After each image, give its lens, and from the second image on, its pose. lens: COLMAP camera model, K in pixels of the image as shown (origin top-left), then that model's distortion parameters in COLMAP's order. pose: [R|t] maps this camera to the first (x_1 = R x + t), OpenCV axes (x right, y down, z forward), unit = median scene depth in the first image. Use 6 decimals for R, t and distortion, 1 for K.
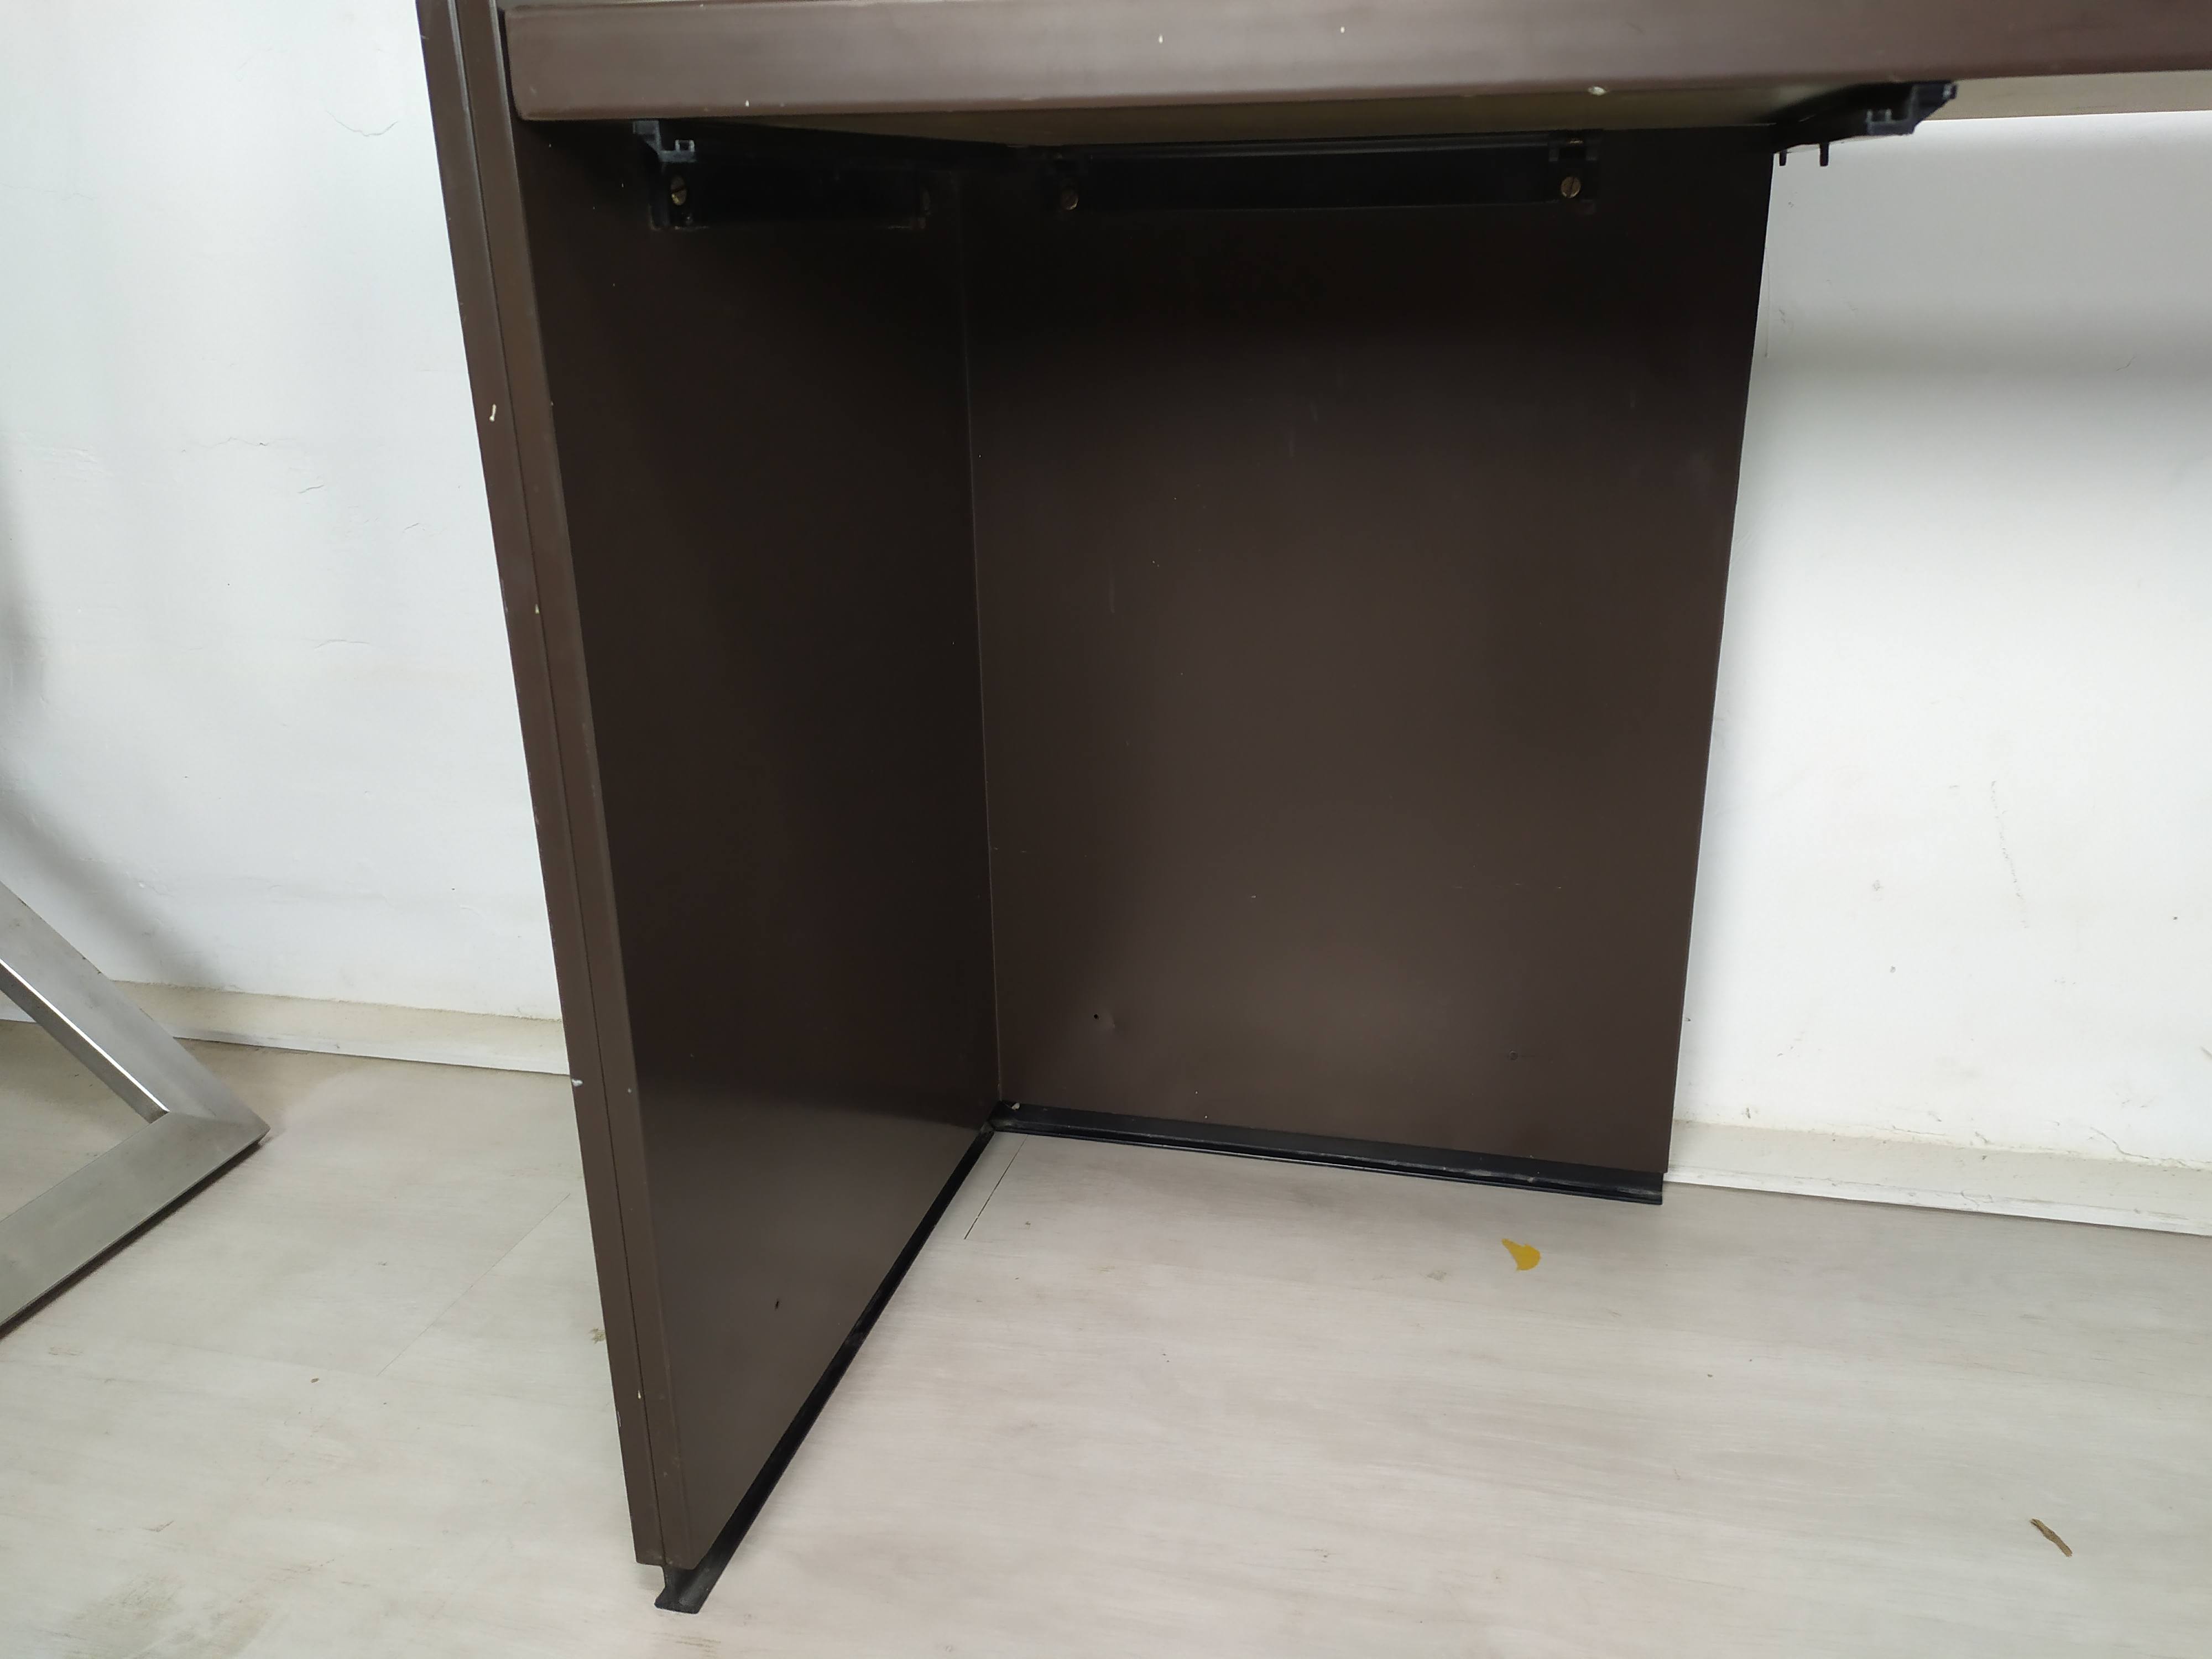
lens RADIAL K [[1739.9, 0, 1106.0], [0, 1739.9, 829.5], [0, 0, 1]] dist [0.003774, 0.003256]
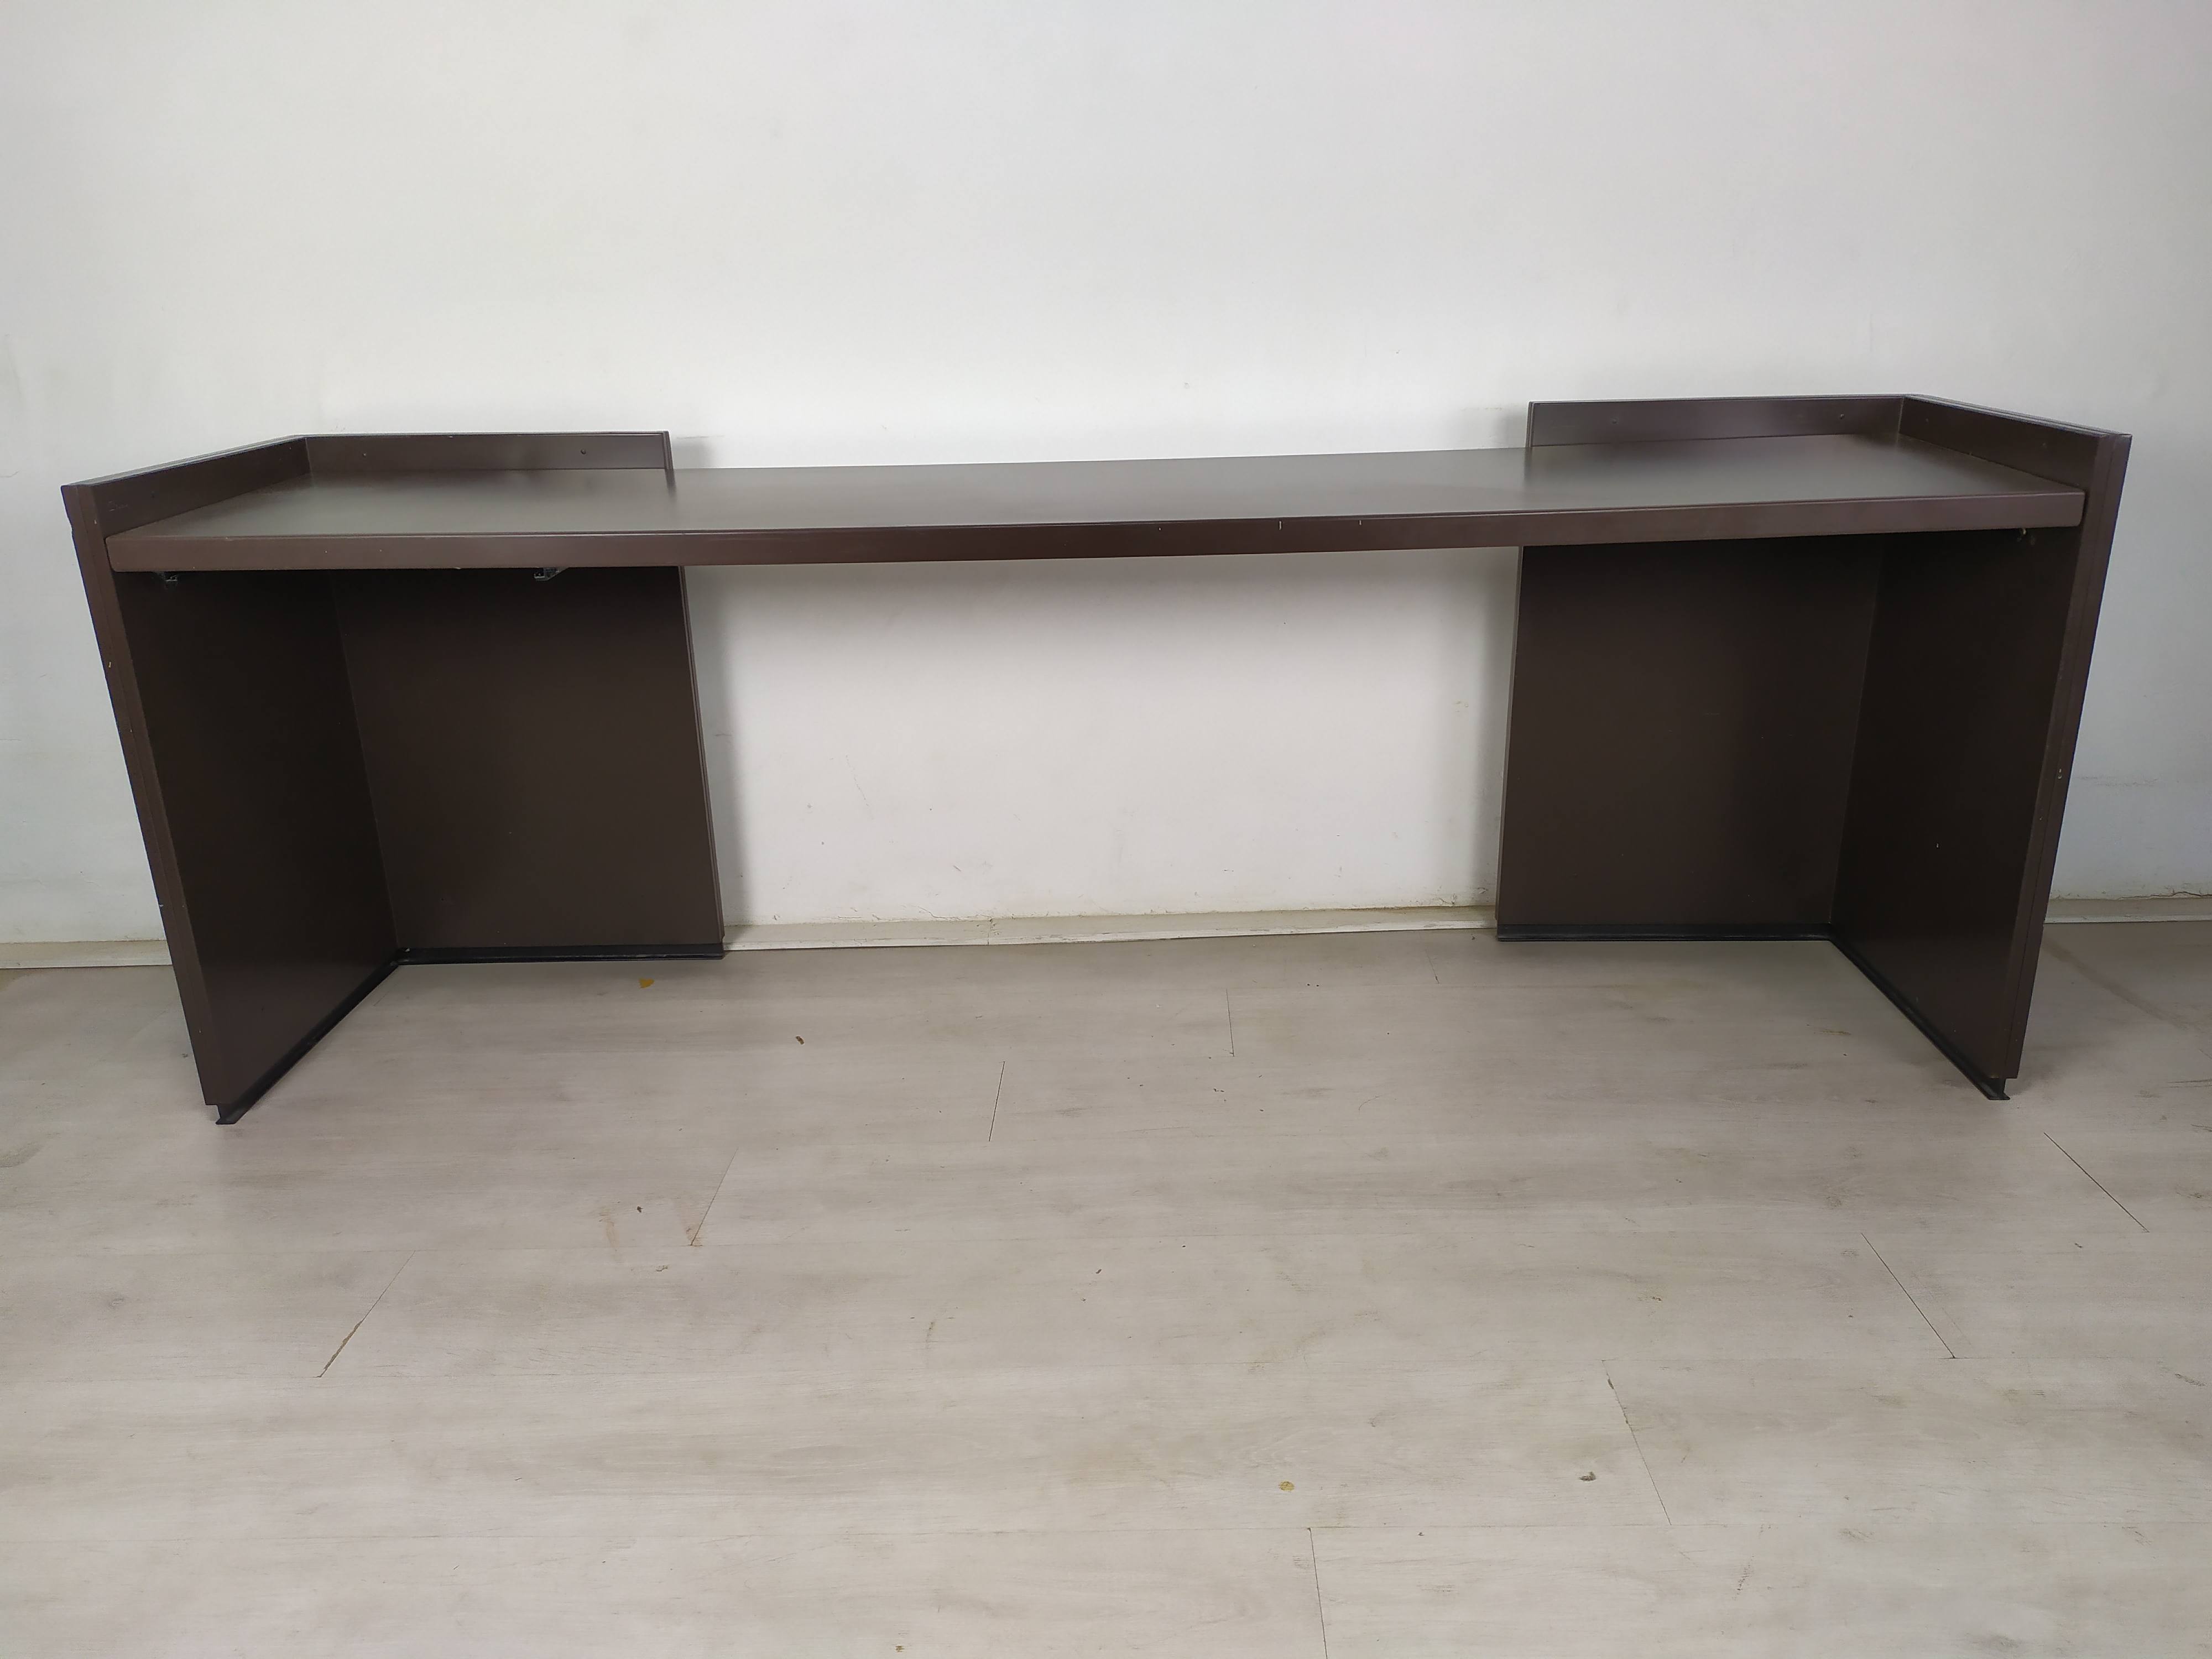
lens RADIAL K [[1651.9, 0, 1113.0], [0, 1651.9, 836.1], [0, 0, 1]] dist [0.057117, -0.046200]
pose [[0.975841, -0.075068, 0.205180, 0.377707], [0.075138, 0.997145, 0.007463, 0.082192], [-0.205154, 0.008134, 0.978696, -1.143127]]
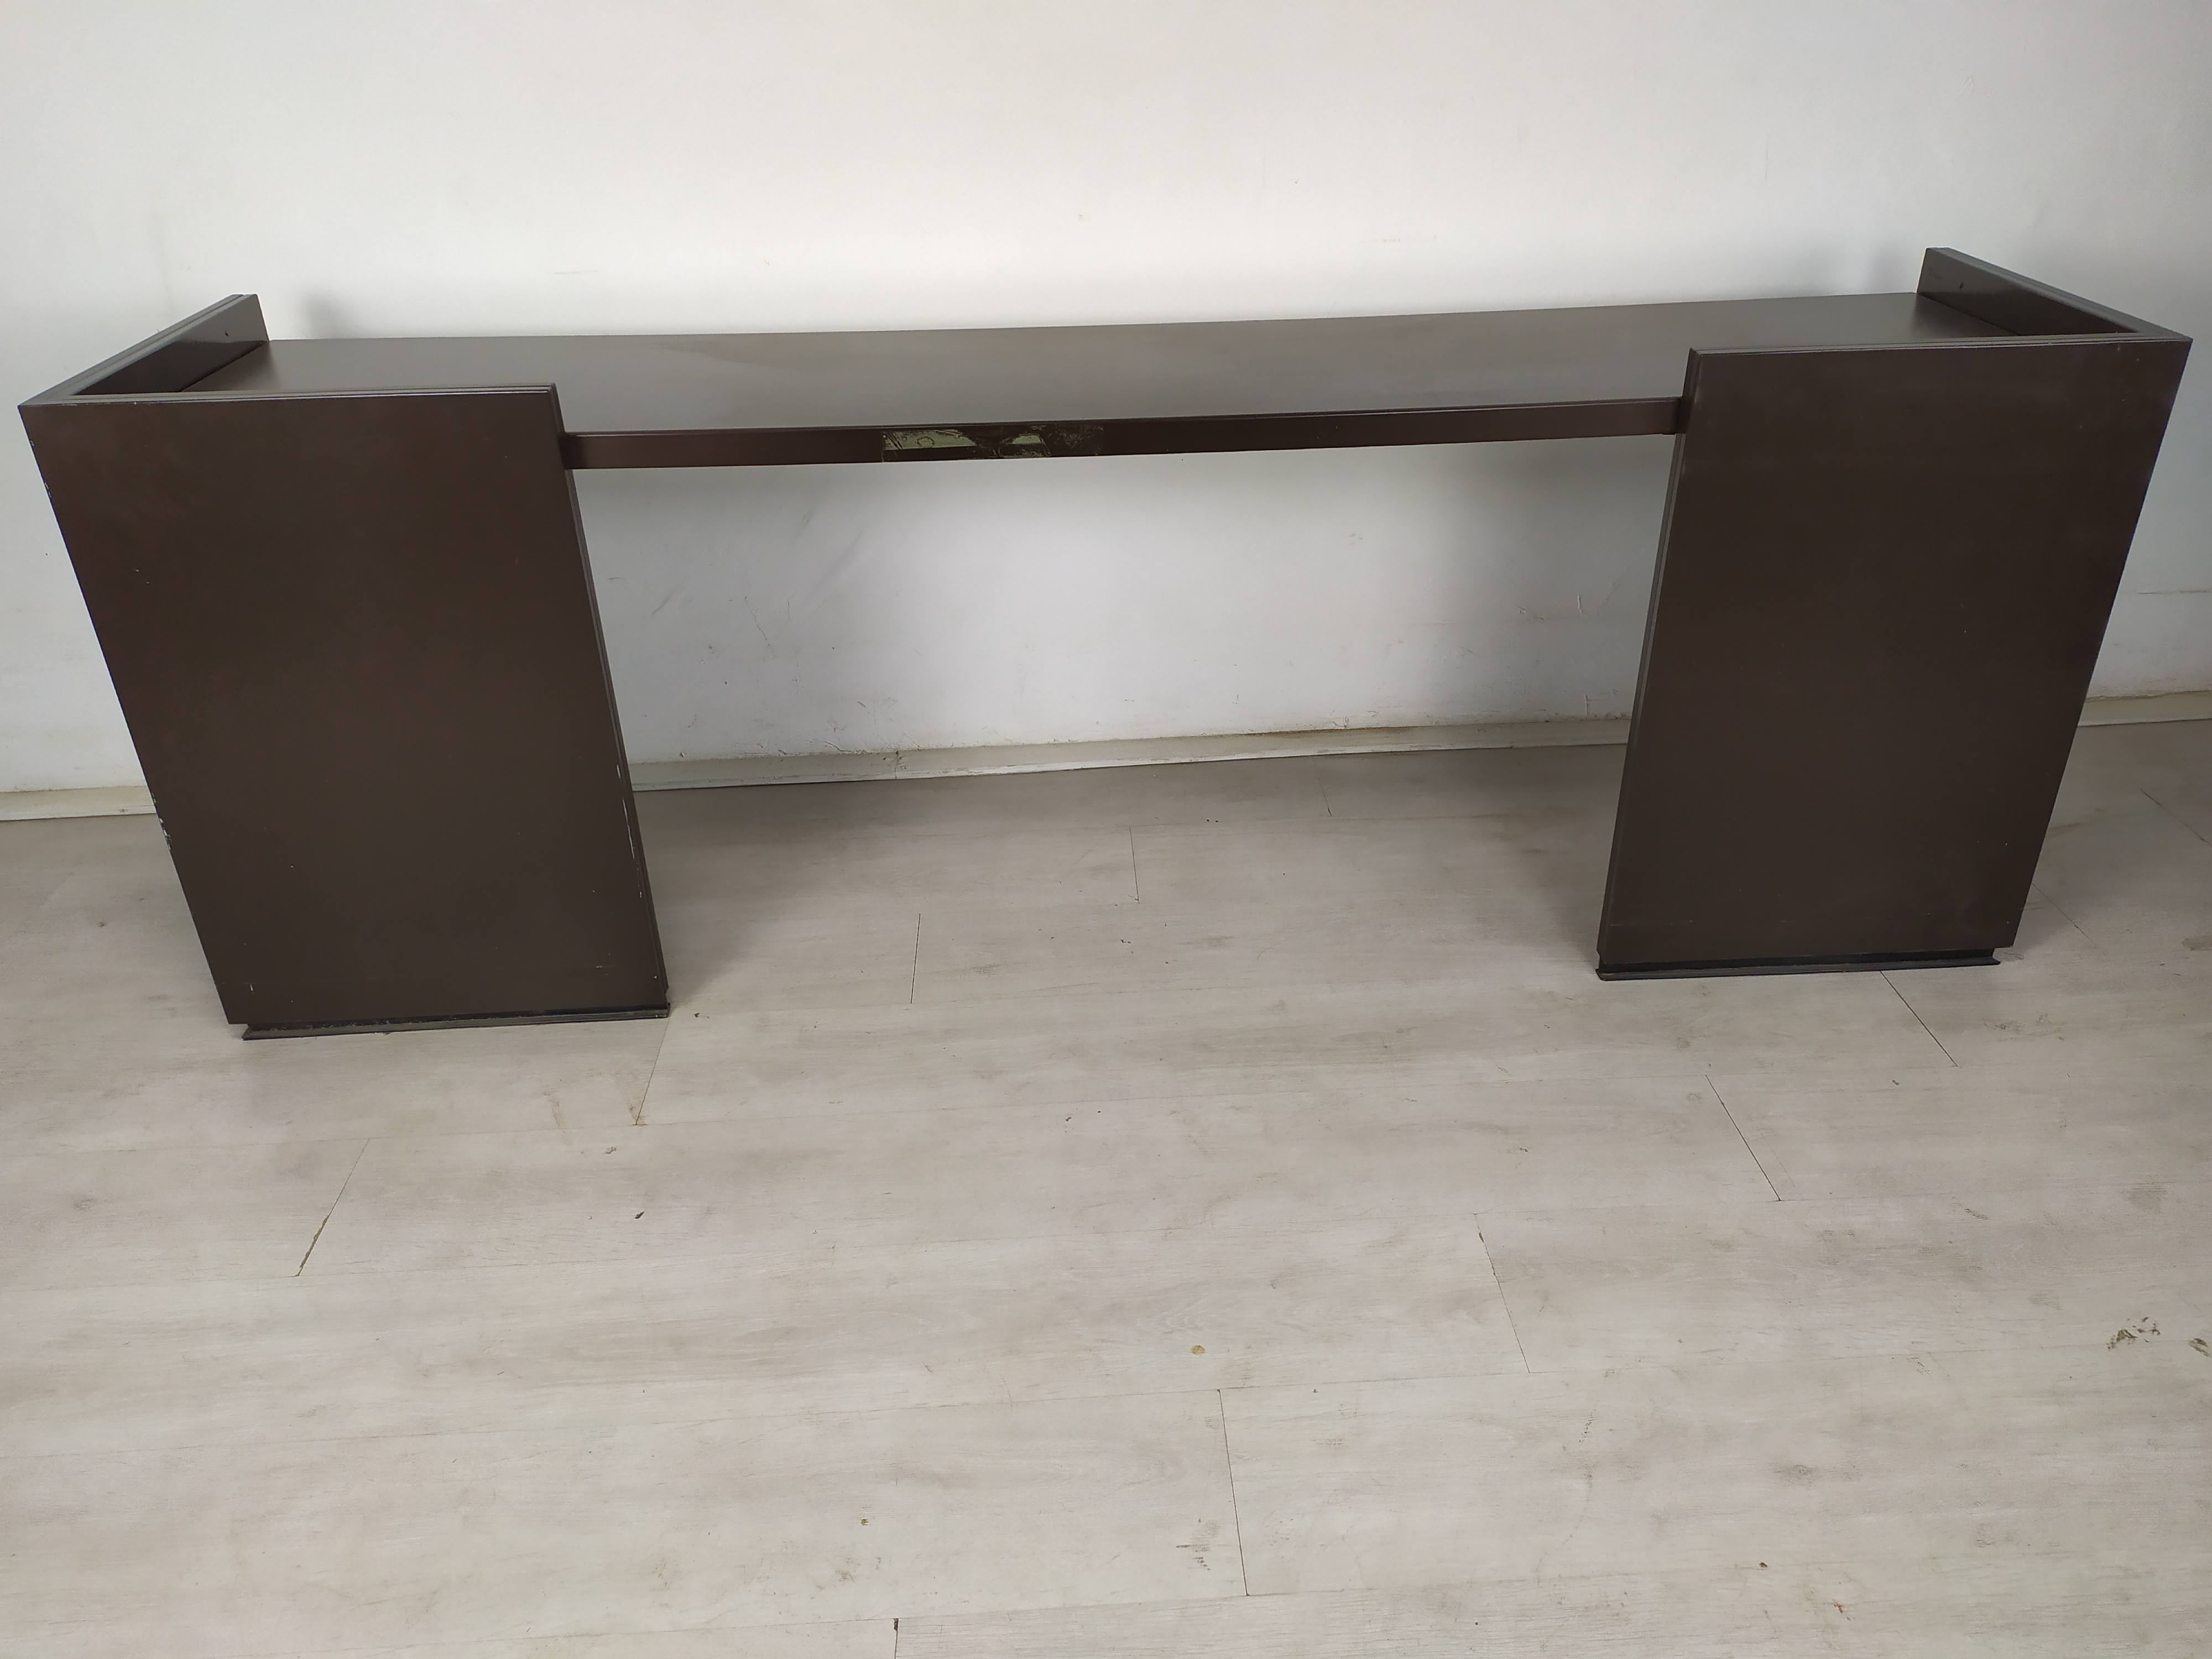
lens RADIAL K [[1661.3, 0, 1109.7], [0, 1661.3, 830.2], [0, 0, 1]] dist [0.064252, -0.057325]
pose [[0.958391, -0.139767, 0.248903, 0.362524], [0.090797, 0.975908, 0.198392, -0.113996], [-0.270635, -0.167537, 0.947992, -1.189996]]
